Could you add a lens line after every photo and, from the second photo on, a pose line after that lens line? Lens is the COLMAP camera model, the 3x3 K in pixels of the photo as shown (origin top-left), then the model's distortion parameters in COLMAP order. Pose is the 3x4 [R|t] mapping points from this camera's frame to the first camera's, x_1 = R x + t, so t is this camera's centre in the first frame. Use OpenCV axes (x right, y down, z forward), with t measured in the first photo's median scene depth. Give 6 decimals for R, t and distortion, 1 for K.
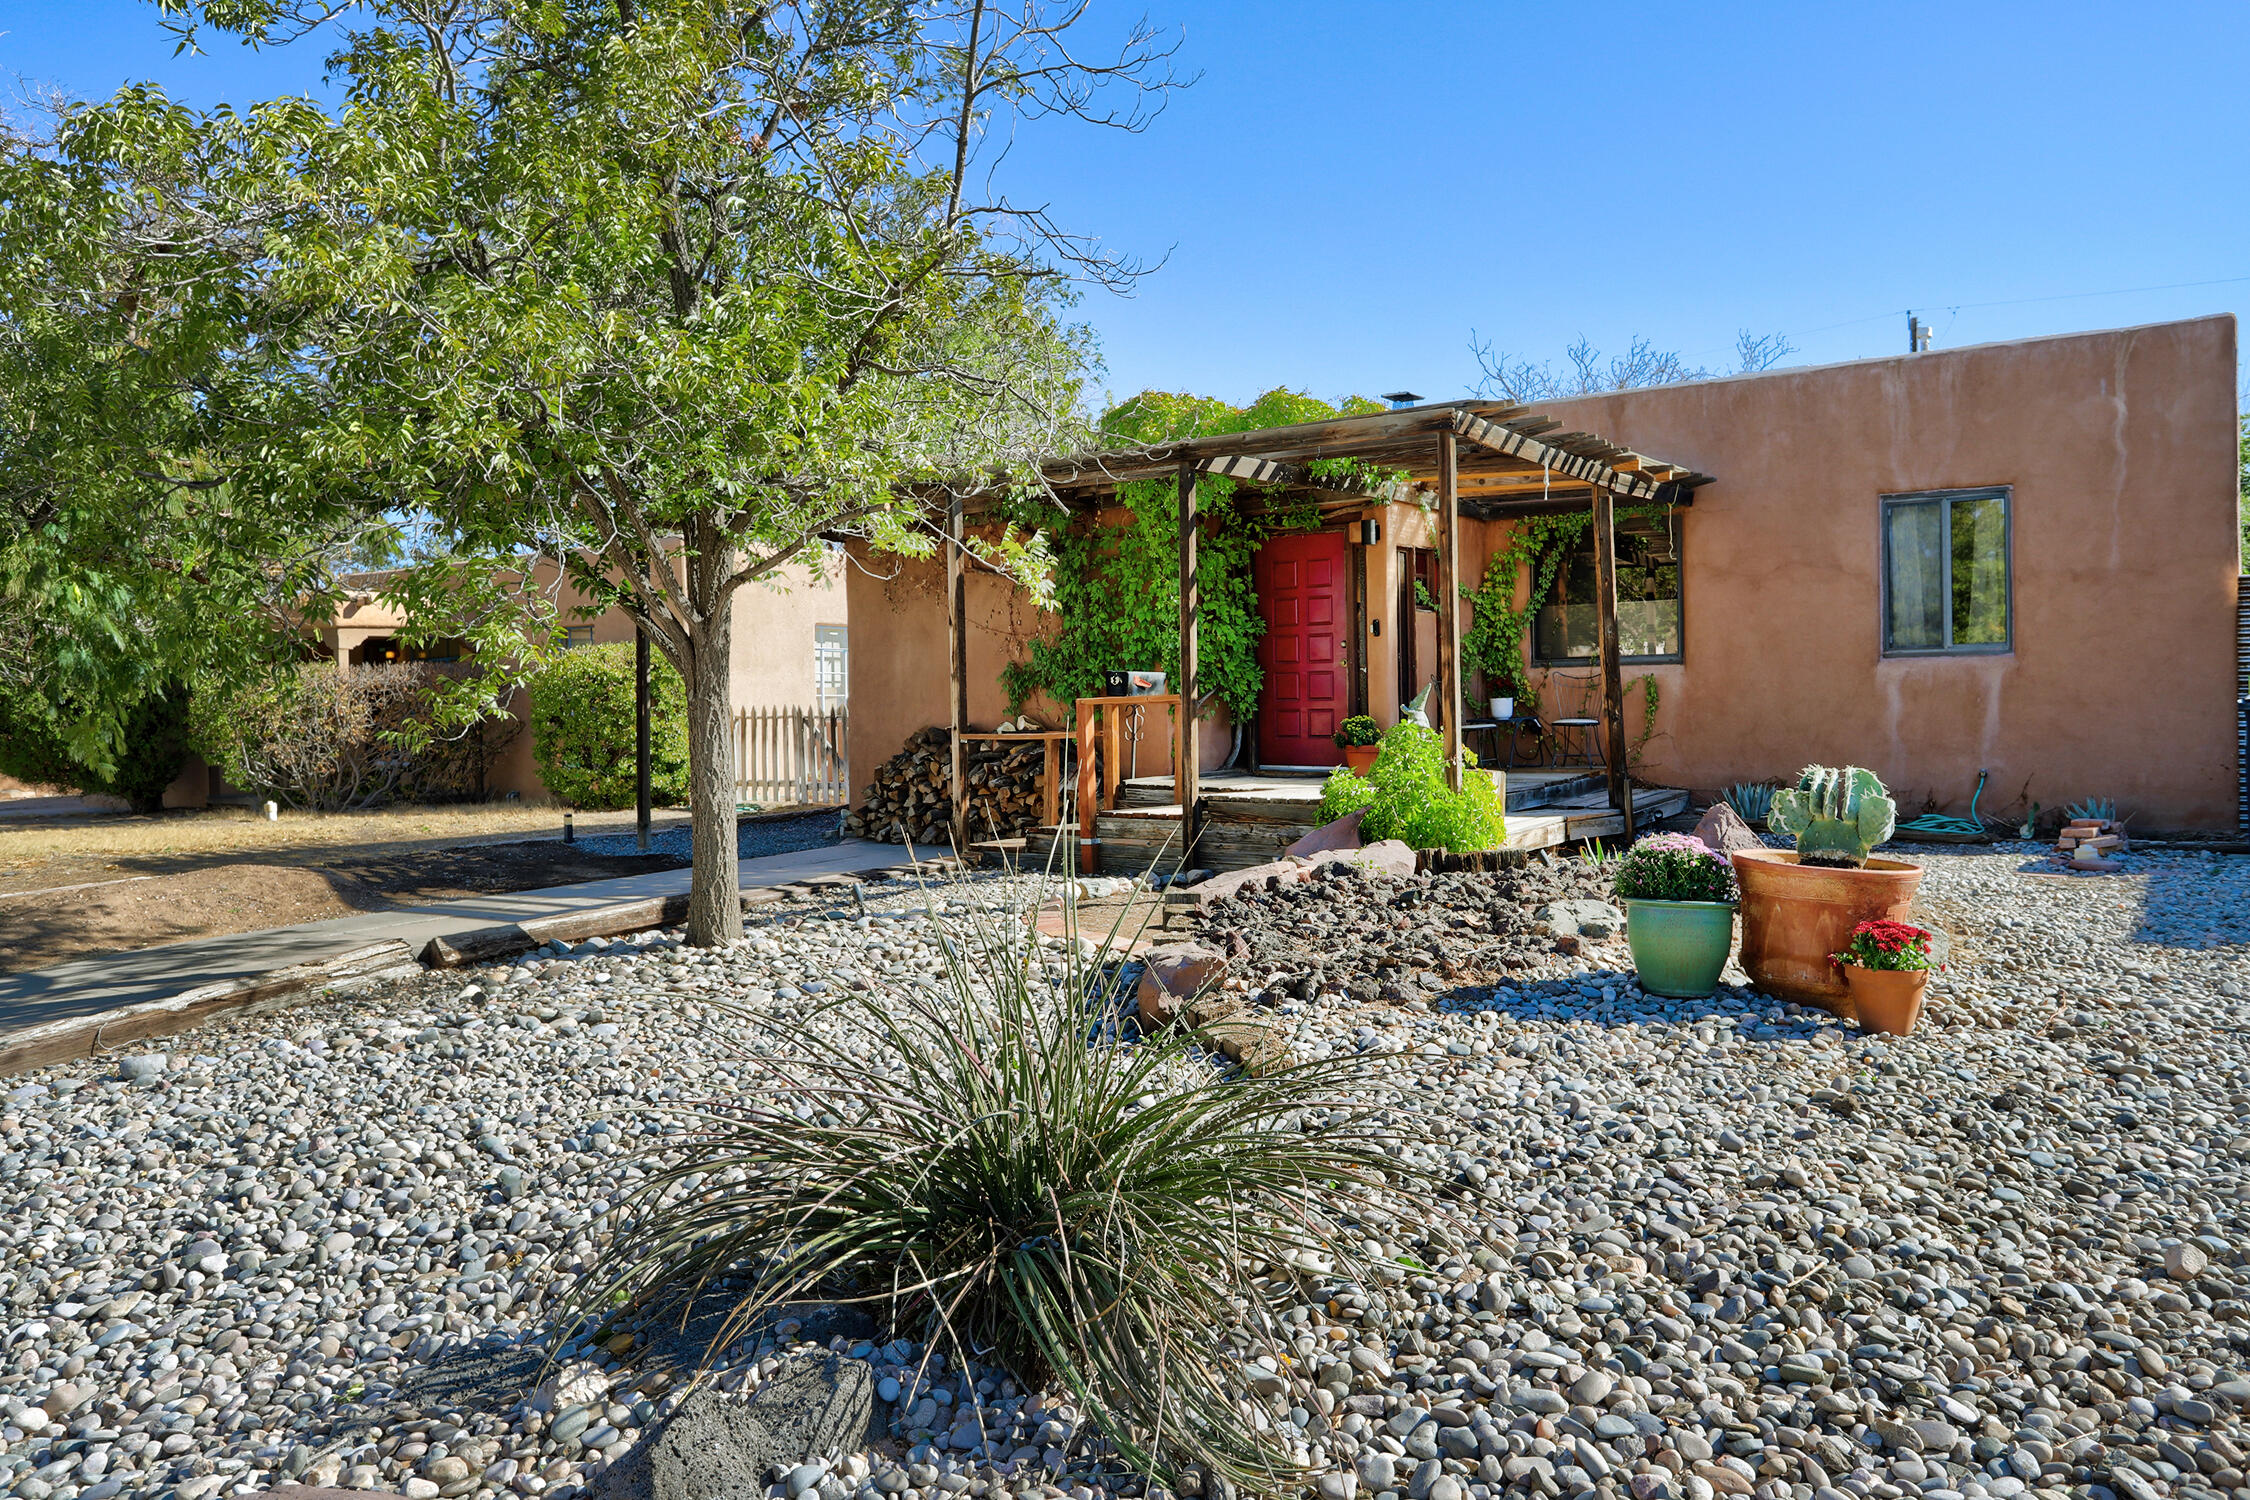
lens RADIAL K [[1680.8, 0, 1125.0], [0, 1680.8, 750.0], [0, 0, 1]] dist [0.039995, 0.000244]
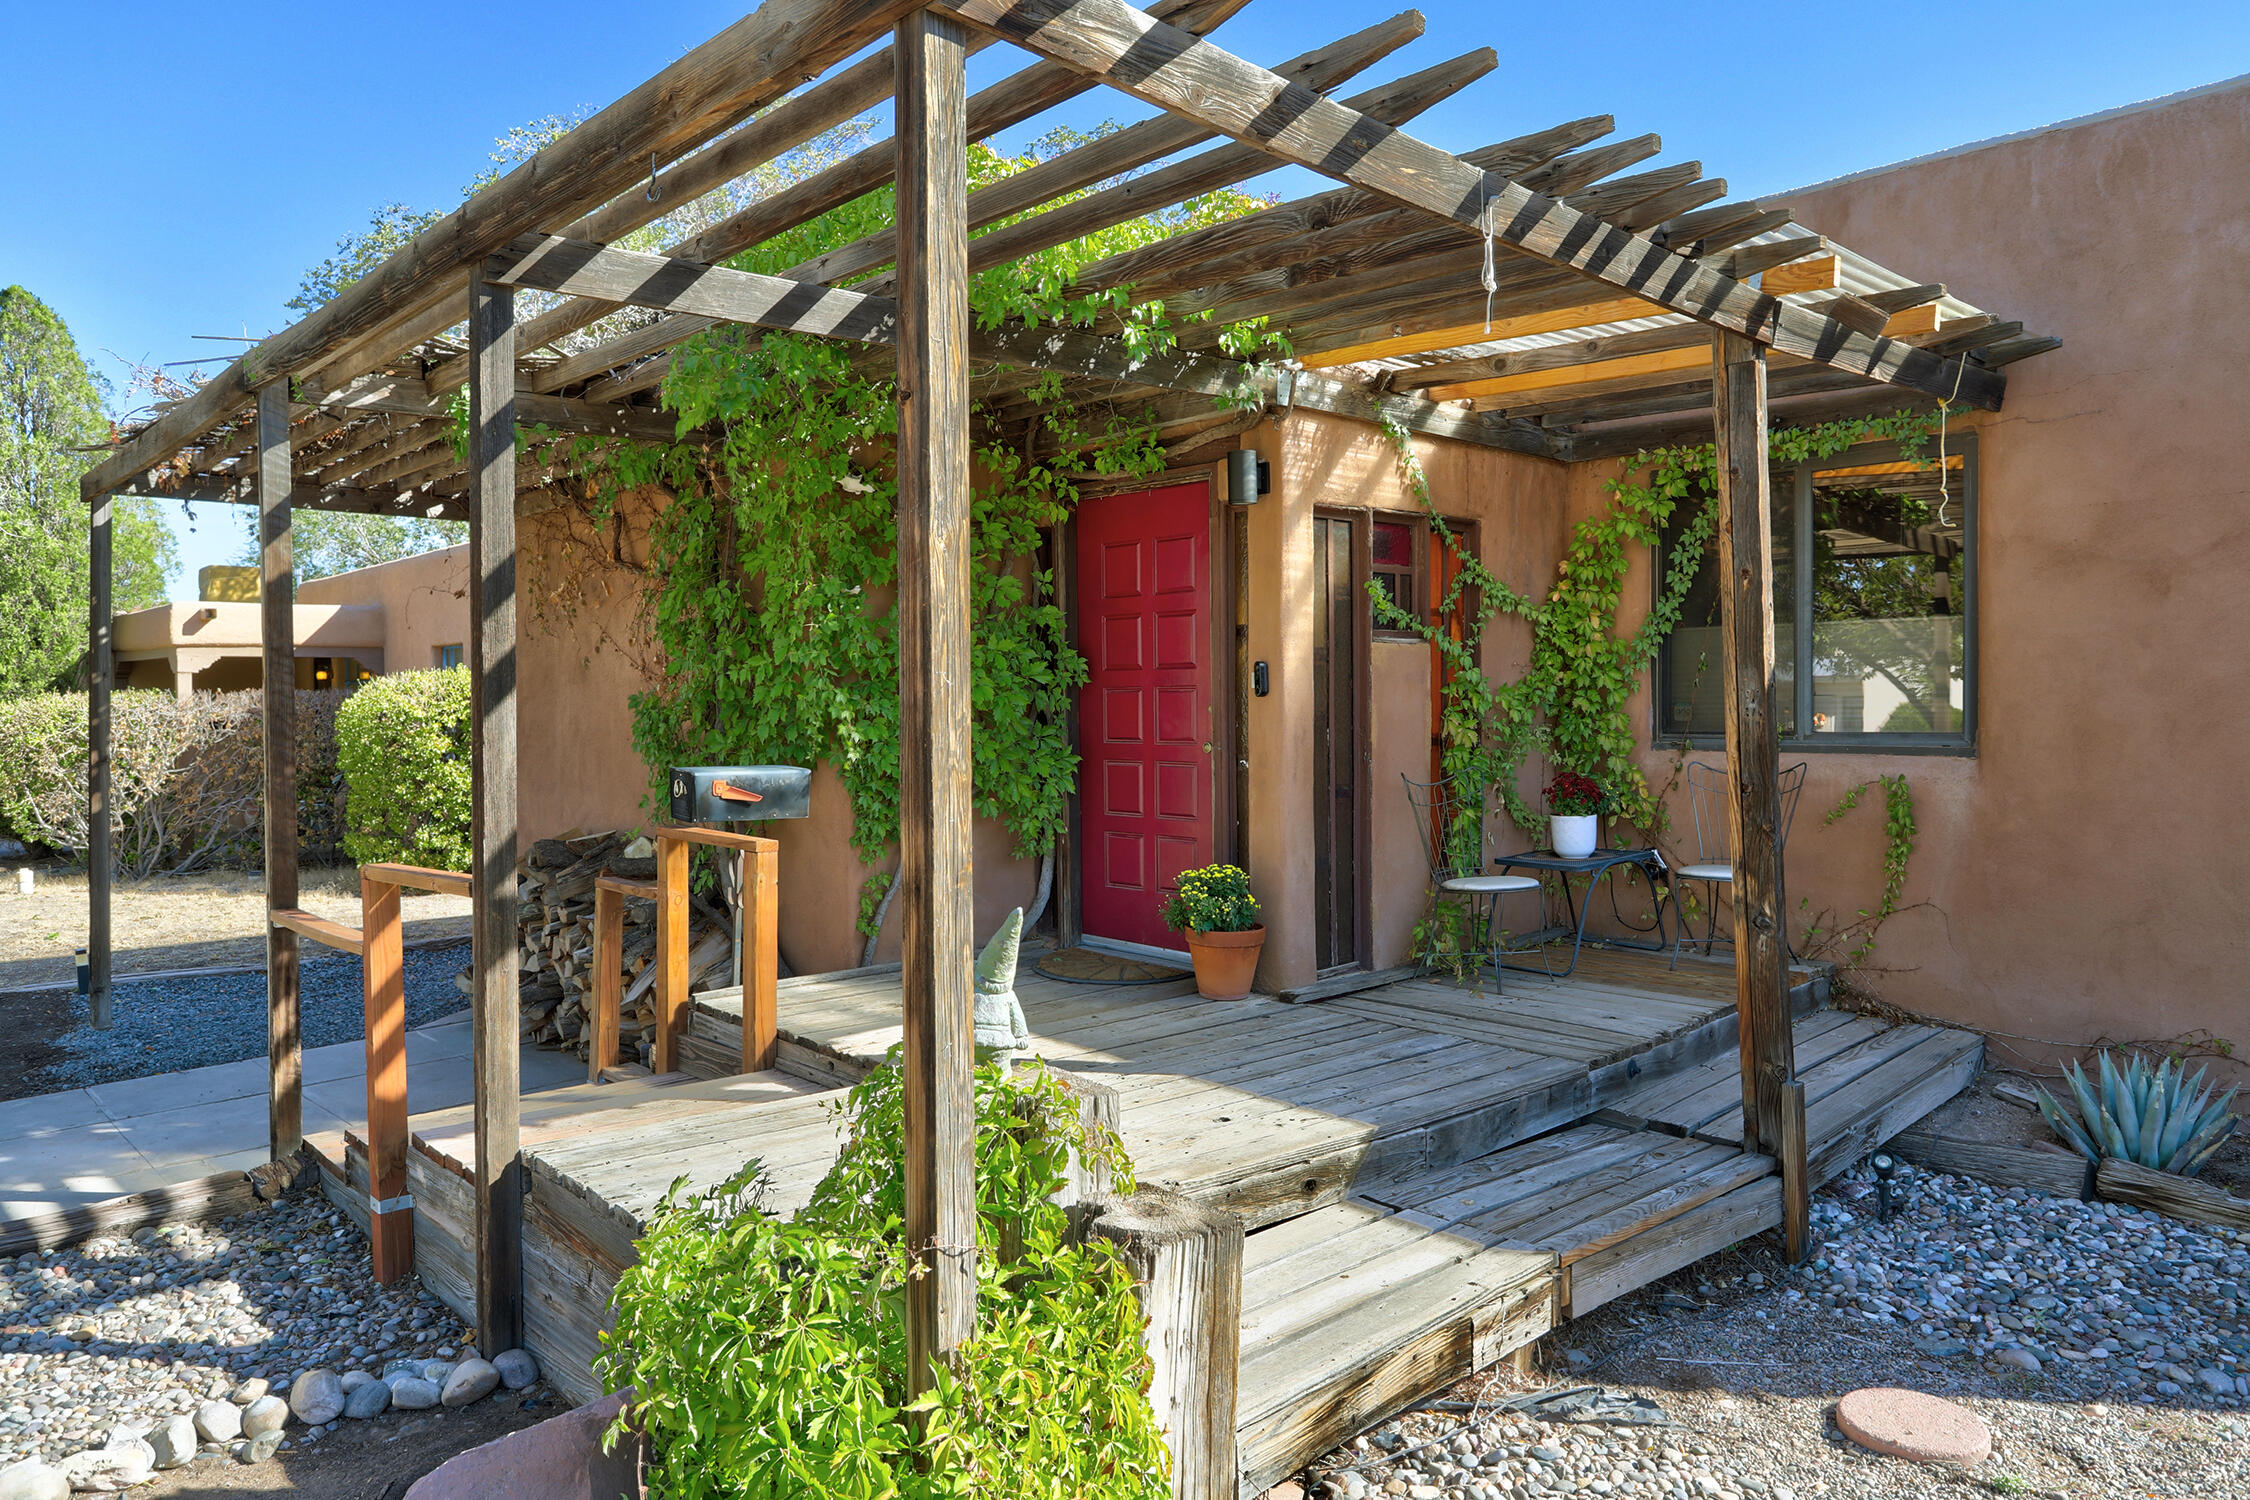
lens RADIAL K [[1497.4, 0, 1125.0], [0, 1497.4, 750.0], [0, 0, 1]] dist [-0.003101, -0.002697]
pose [[0.975502, 0.017240, -0.219312, 0.201532], [-0.013880, 0.999762, 0.016849, -0.058773], [0.219551, -0.013392, 0.975509, 0.572049]]
